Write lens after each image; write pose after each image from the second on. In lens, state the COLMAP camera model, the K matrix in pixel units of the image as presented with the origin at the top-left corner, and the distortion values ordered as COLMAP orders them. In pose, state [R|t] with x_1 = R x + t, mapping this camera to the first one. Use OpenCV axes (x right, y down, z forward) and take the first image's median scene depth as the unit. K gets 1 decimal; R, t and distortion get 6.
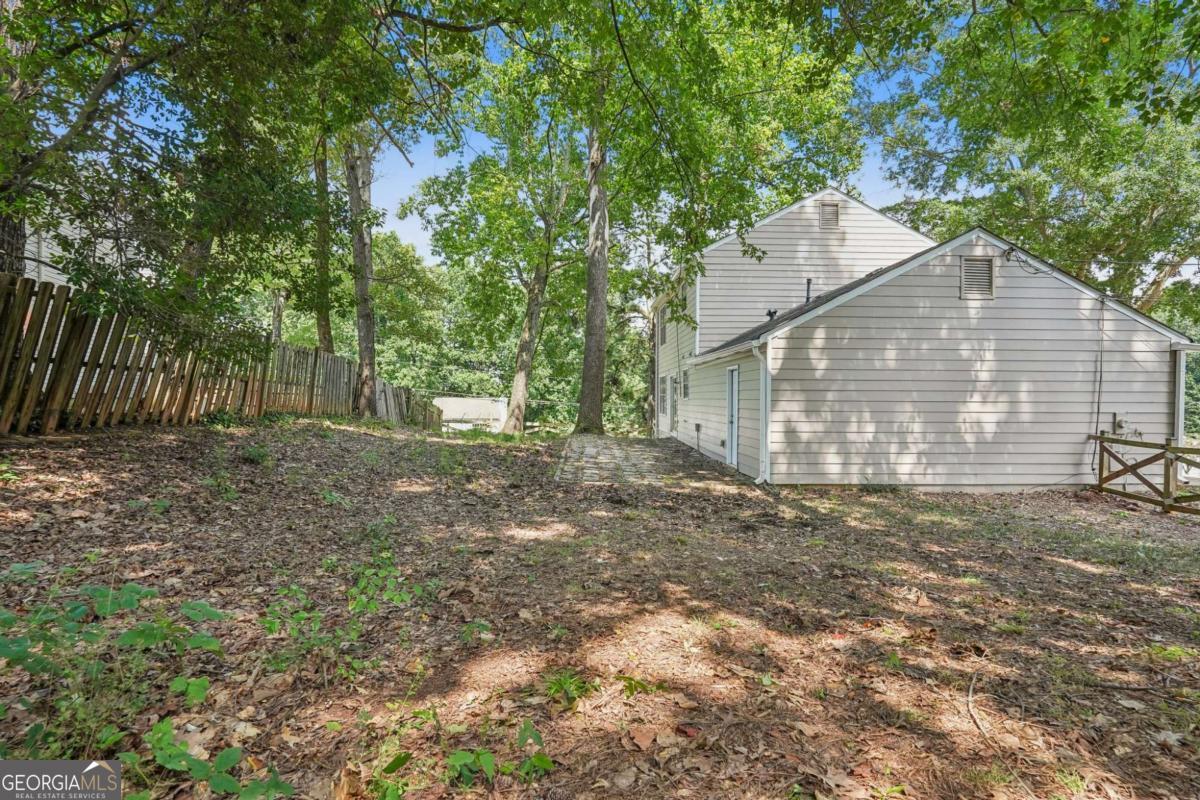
lens RADIAL K [[582.0, 0, 600.0], [0, 582.0, 400.0], [0, 0, 1]] dist [-0.003696, -0.000216]
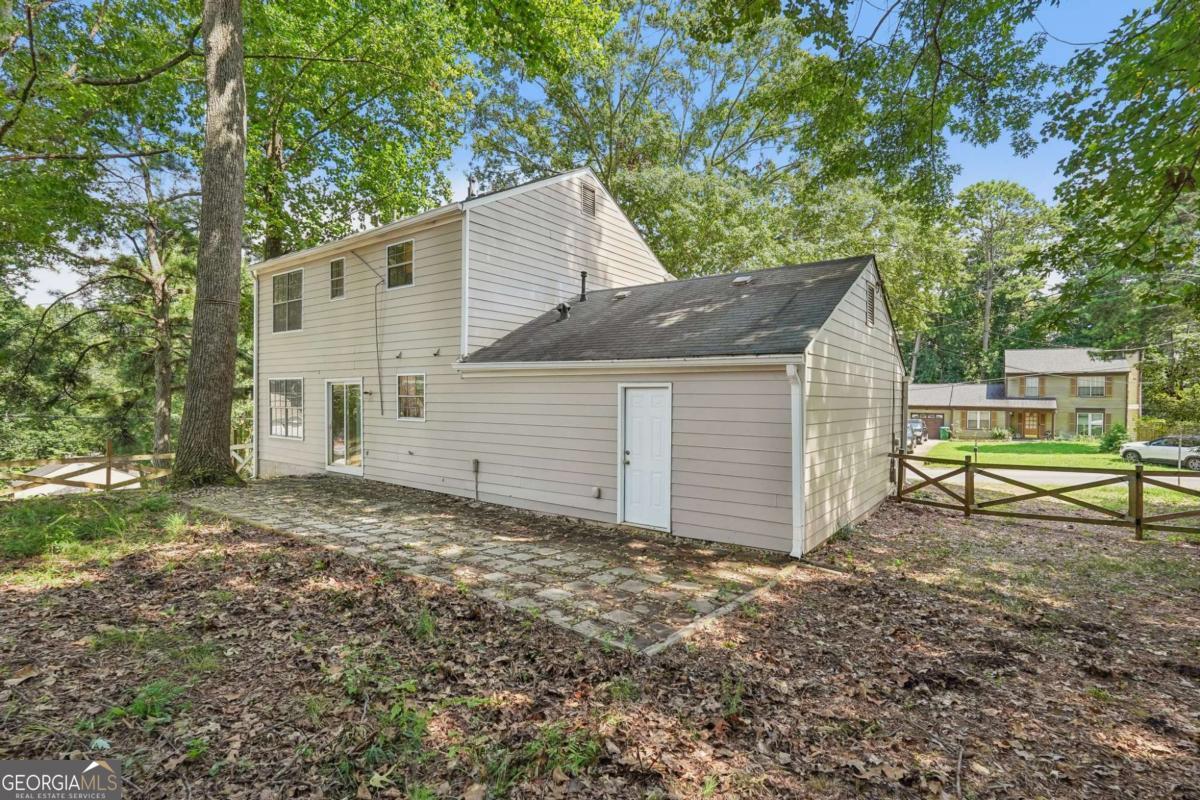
lens RADIAL K [[582.0, 0, 600.0], [0, 582.0, 400.0], [0, 0, 1]] dist [-0.003696, -0.000216]
pose [[0.609536, -0.001189, 0.792758, -0.440570], [-0.002624, 0.999990, 0.003518, -0.050502], [-0.792754, -0.004225, 0.609527, 0.773527]]
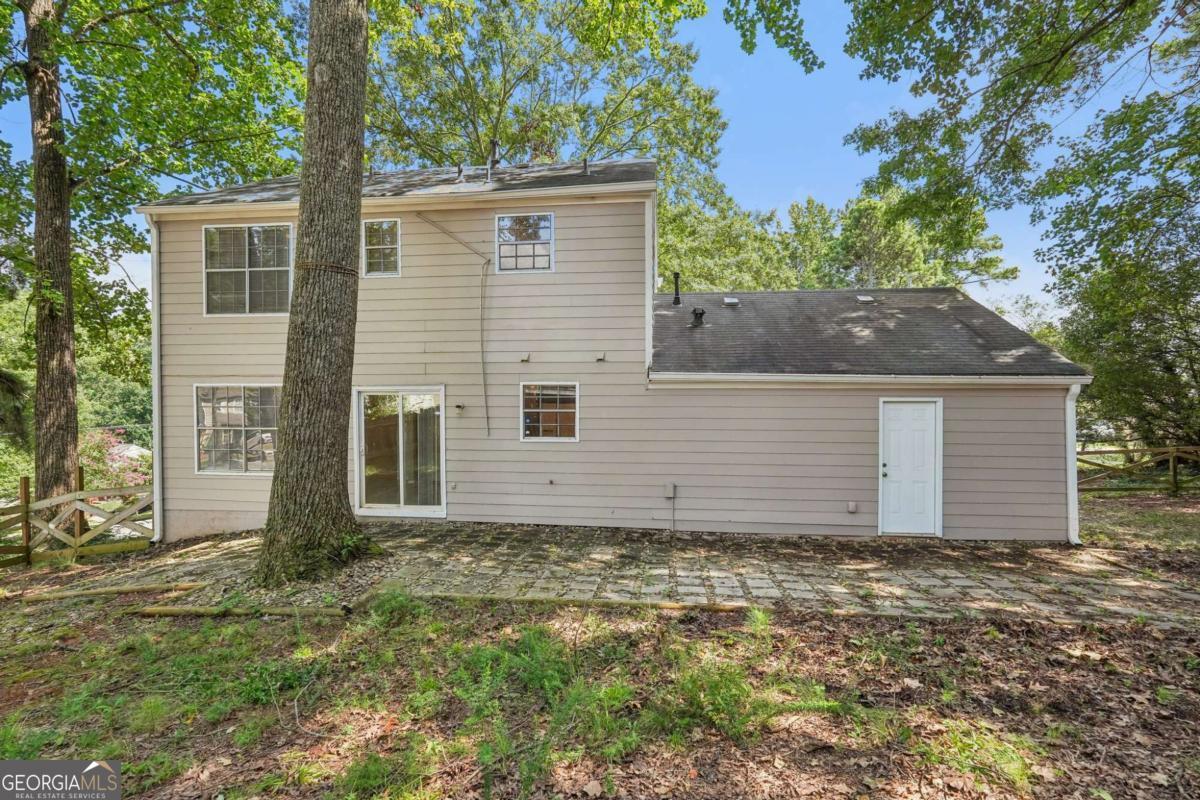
lens RADIAL K [[582.0, 0, 600.0], [0, 582.0, 400.0], [0, 0, 1]] dist [-0.003696, -0.000216]
pose [[0.120124, -0.015855, 0.992632, -0.693678], [0.004341, 0.999871, 0.015446, -0.089235], [-0.992749, 0.002453, 0.120178, 1.721089]]
